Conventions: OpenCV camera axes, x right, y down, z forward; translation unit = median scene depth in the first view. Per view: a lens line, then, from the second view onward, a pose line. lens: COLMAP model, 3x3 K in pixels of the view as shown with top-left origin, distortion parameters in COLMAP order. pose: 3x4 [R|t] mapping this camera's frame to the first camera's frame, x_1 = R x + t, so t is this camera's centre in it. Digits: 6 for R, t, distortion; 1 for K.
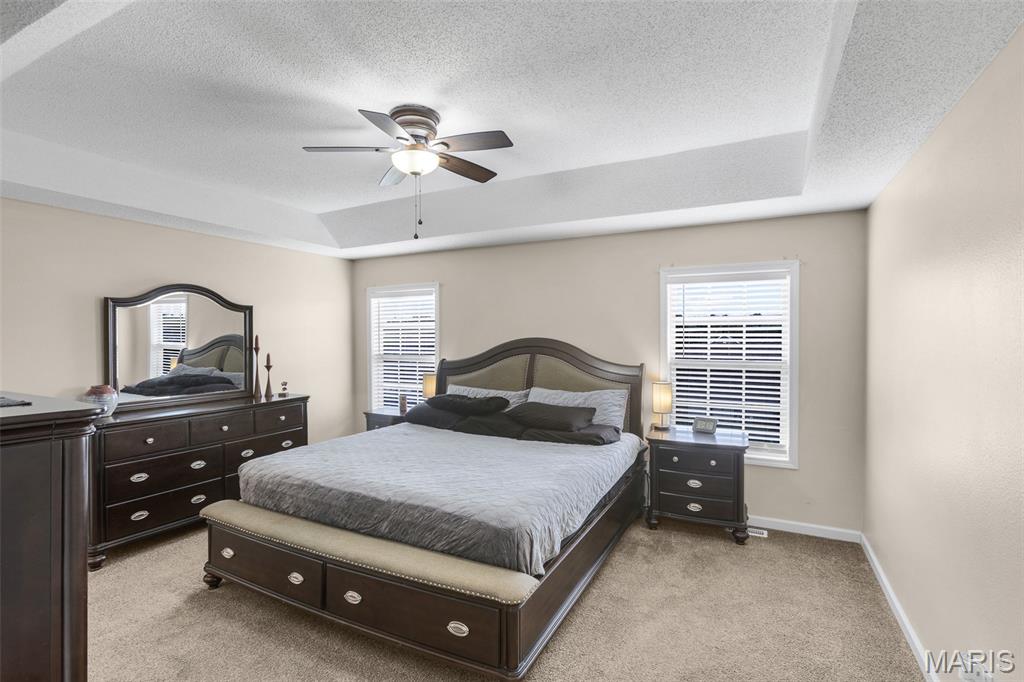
lens RADIAL K [[484.1, 0, 511.0], [0, 484.1, 343.7], [0, 0, 1]] dist [-0.003750, 0.007143]
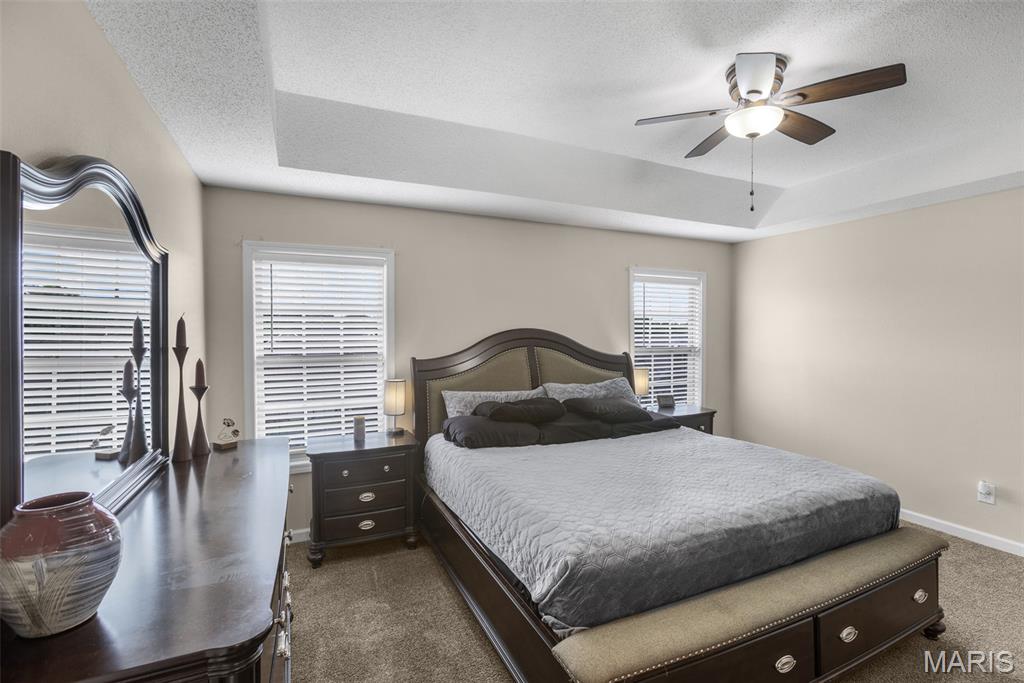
lens RADIAL K [[484.1, 0, 506.9], [0, 484.1, 334.2], [0, 0, 1]] dist [-0.003750, 0.007143]
pose [[0.615727, -0.005215, 0.787942, -0.713551], [0.017138, 0.999830, -0.006774, 0.002823], [-0.787773, 0.017674, 0.615712, 0.505980]]
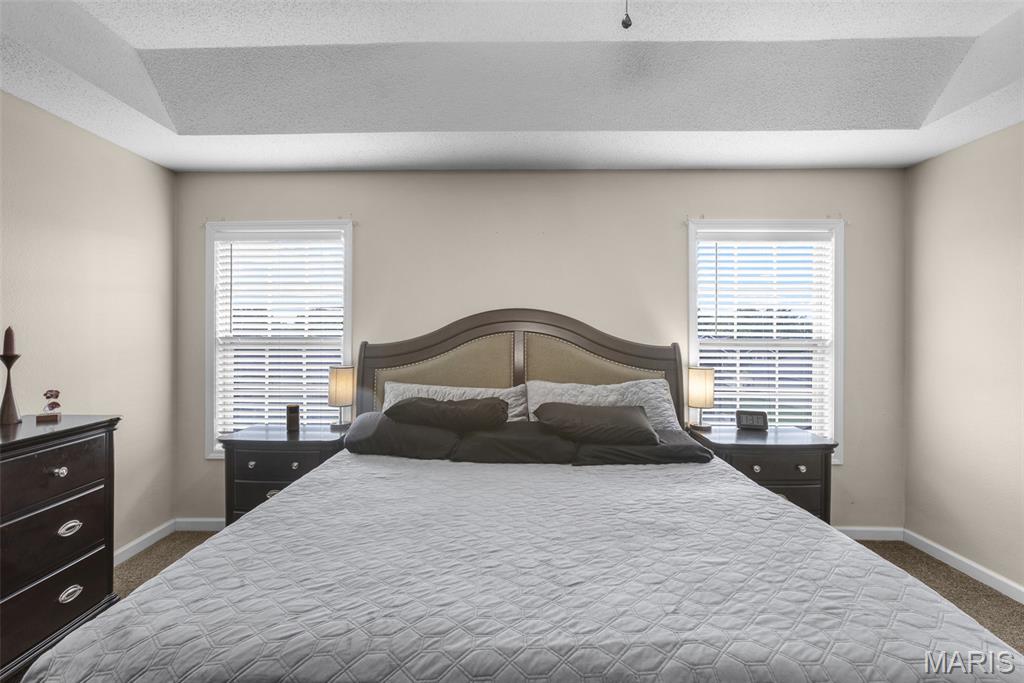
lens RADIAL K [[484.1, 0, 476.7], [0, 484.1, 329.4], [0, 0, 1]] dist [-0.003750, 0.007143]
pose [[0.907221, 0.007103, 0.420594, -0.304410], [0.003792, 0.999679, -0.025062, 0.035252], [-0.420636, 0.024331, 0.906903, 0.421919]]
